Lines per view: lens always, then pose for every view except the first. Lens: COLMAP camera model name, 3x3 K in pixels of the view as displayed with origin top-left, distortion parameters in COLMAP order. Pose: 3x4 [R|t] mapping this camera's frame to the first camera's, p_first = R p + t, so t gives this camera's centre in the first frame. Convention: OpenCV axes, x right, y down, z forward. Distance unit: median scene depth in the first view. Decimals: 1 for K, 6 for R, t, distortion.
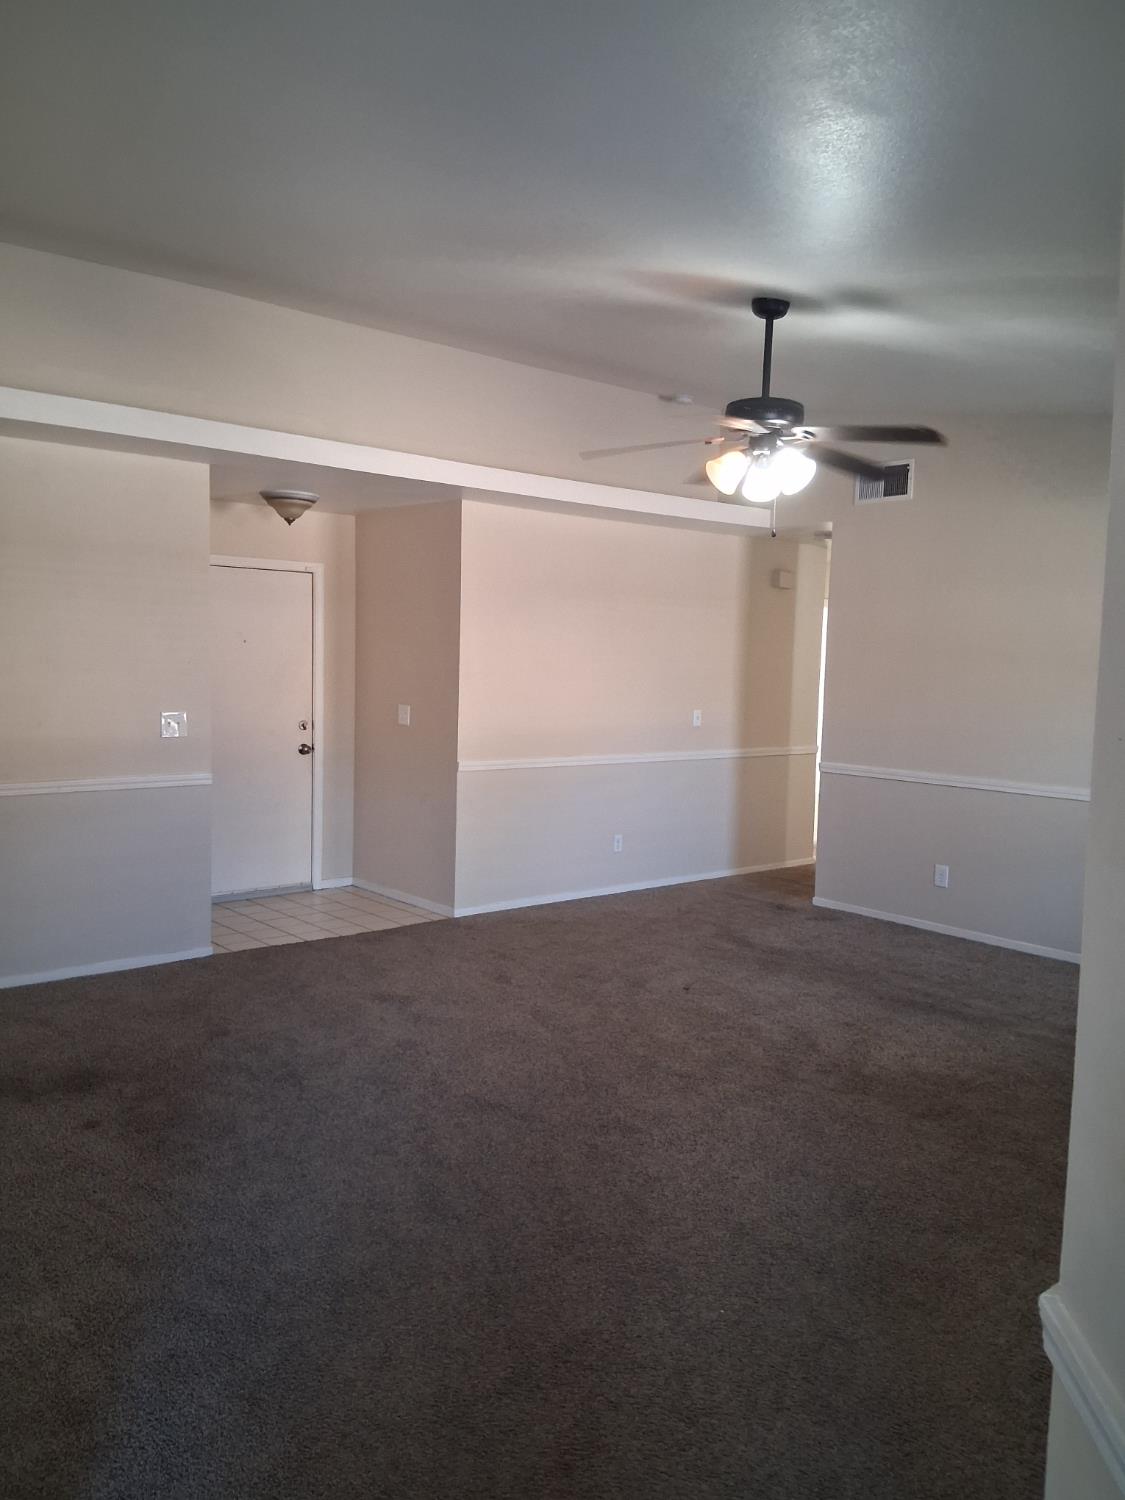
lens RADIAL K [[1126.5, 0, 587.0], [0, 1126.5, 740.2], [0, 0, 1]] dist [0.131870, -0.227548]
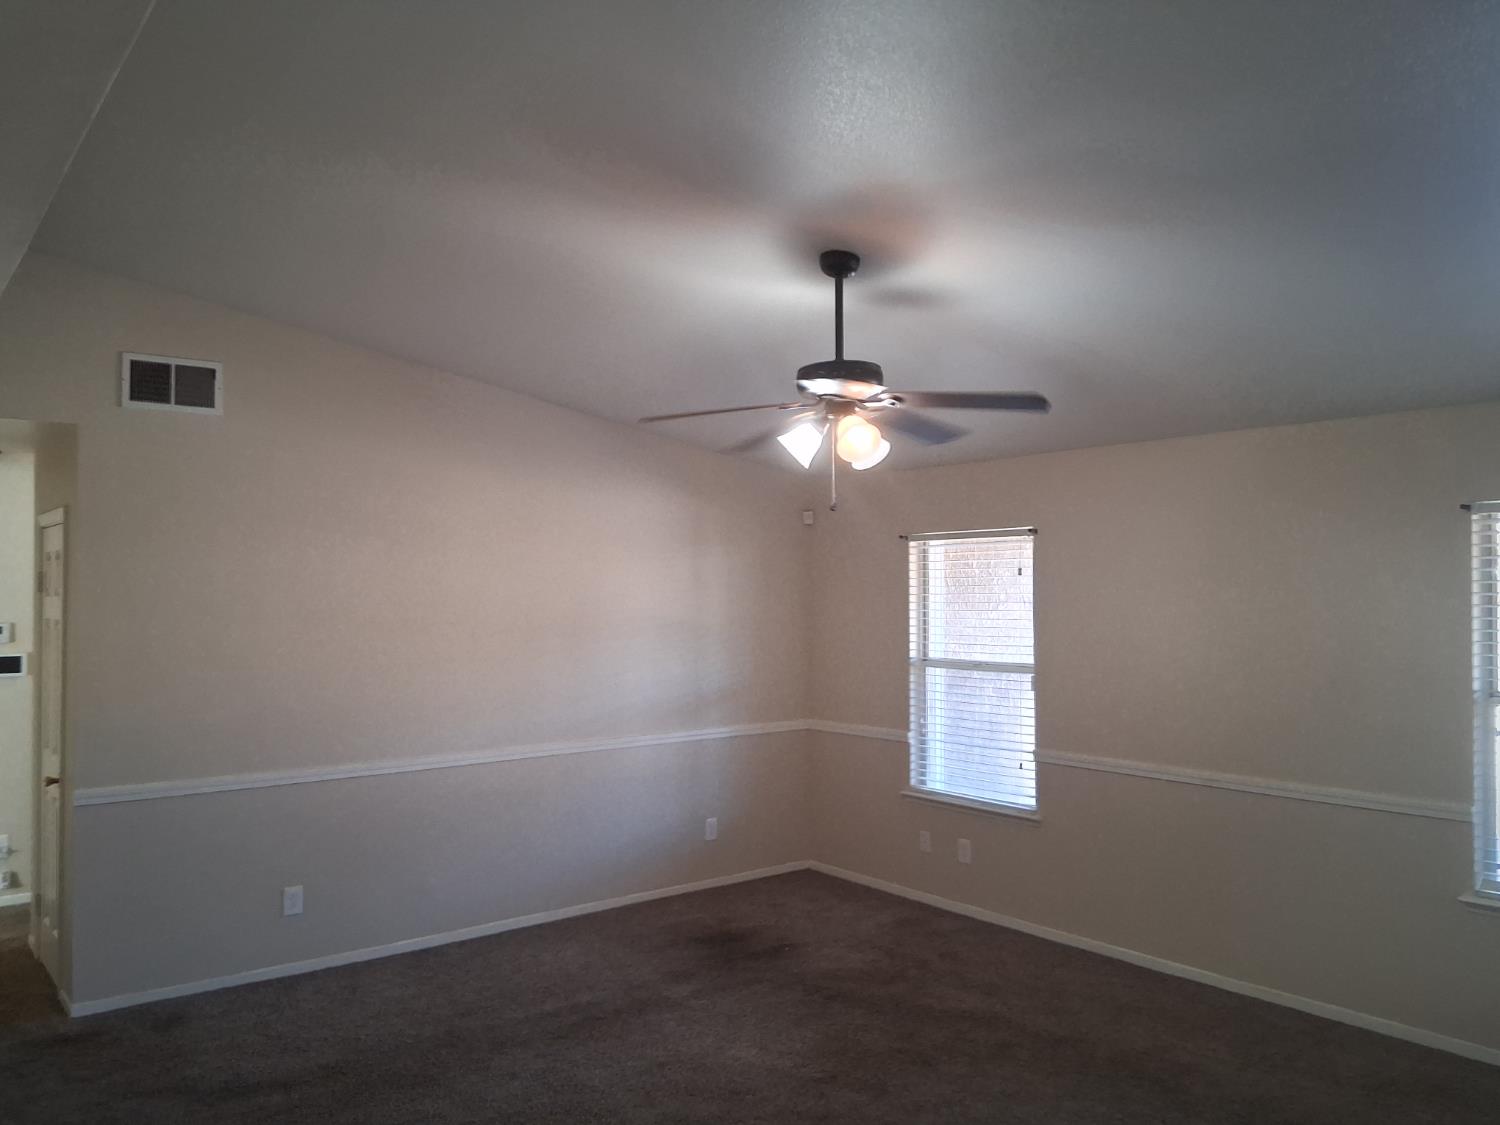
lens RADIAL K [[1126.5, 0, 747.5], [0, 1126.5, 570.2], [0, 0, 1]] dist [0.131870, -0.227548]
pose [[0.102490, -0.015244, 0.994617, -0.546010], [0.091630, 0.995776, 0.005819, -0.103823], [-0.990505, 0.090541, 0.103454, 0.739936]]
